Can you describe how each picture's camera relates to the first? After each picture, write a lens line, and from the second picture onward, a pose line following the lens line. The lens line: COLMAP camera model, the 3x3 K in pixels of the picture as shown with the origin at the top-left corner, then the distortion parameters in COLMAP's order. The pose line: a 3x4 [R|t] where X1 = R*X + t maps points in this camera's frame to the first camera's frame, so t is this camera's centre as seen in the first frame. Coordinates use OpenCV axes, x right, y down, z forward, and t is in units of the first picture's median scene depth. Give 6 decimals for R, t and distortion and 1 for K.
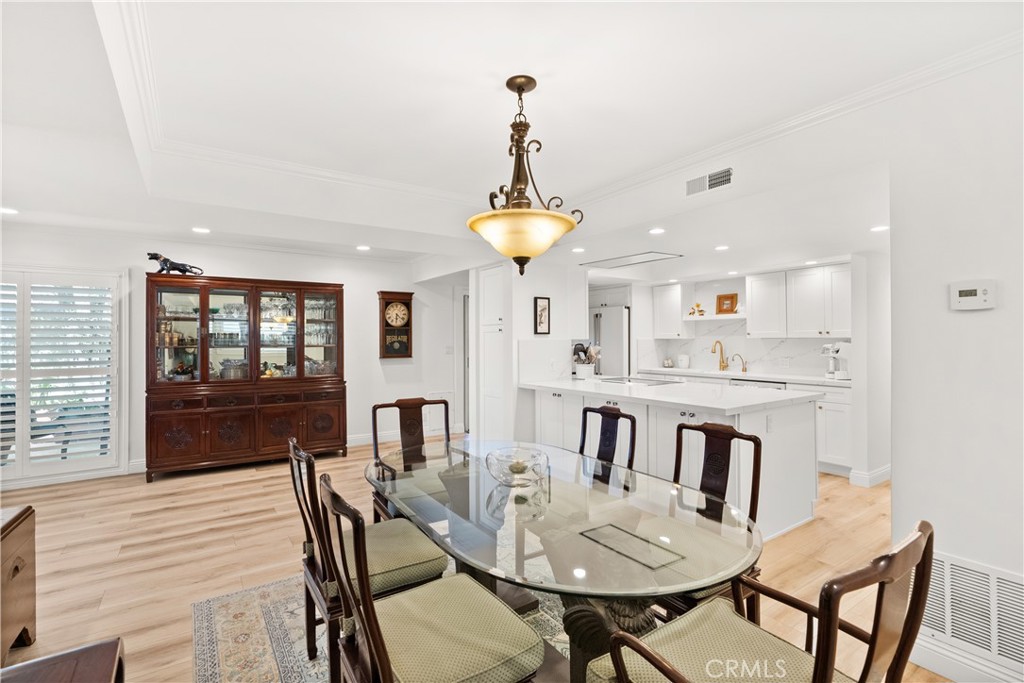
lens RADIAL K [[474.1, 0, 513.4], [0, 474.1, 332.2], [0, 0, 1]] dist [0.000308, 0.000112]
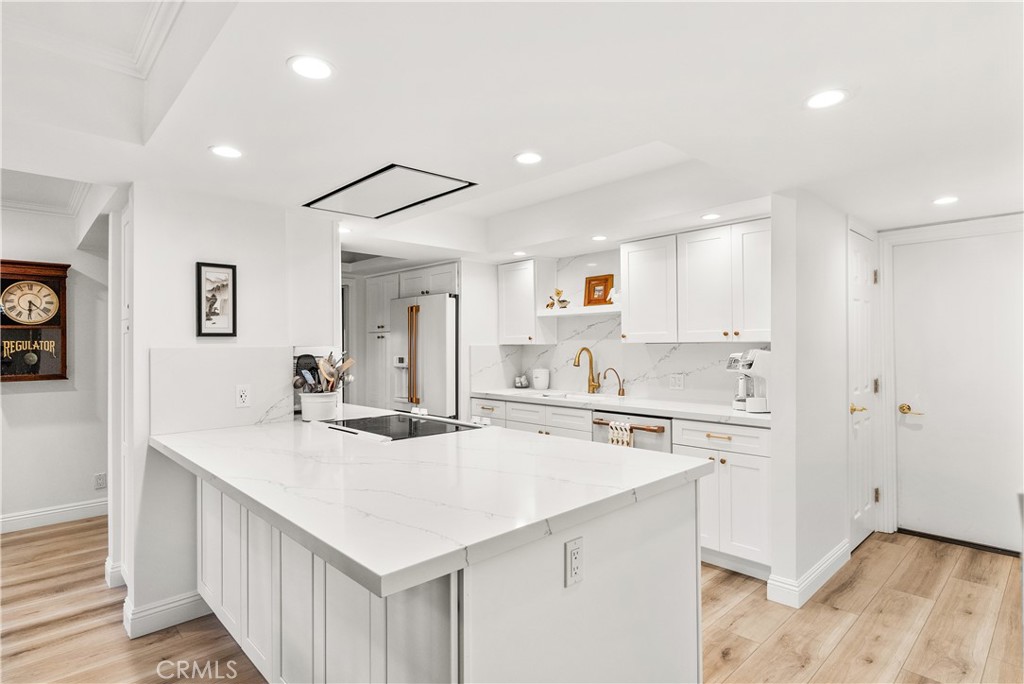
lens RADIAL K [[531.0, 0, 512.0], [0, 531.0, 342.0], [0, 0, 1]] dist [0.001784, 0.000338]
pose [[0.987970, -0.002875, 0.154620, 0.222993], [0.001474, 0.999957, 0.009175, 0.004148], [-0.154640, -0.008837, 0.987931, 0.303727]]
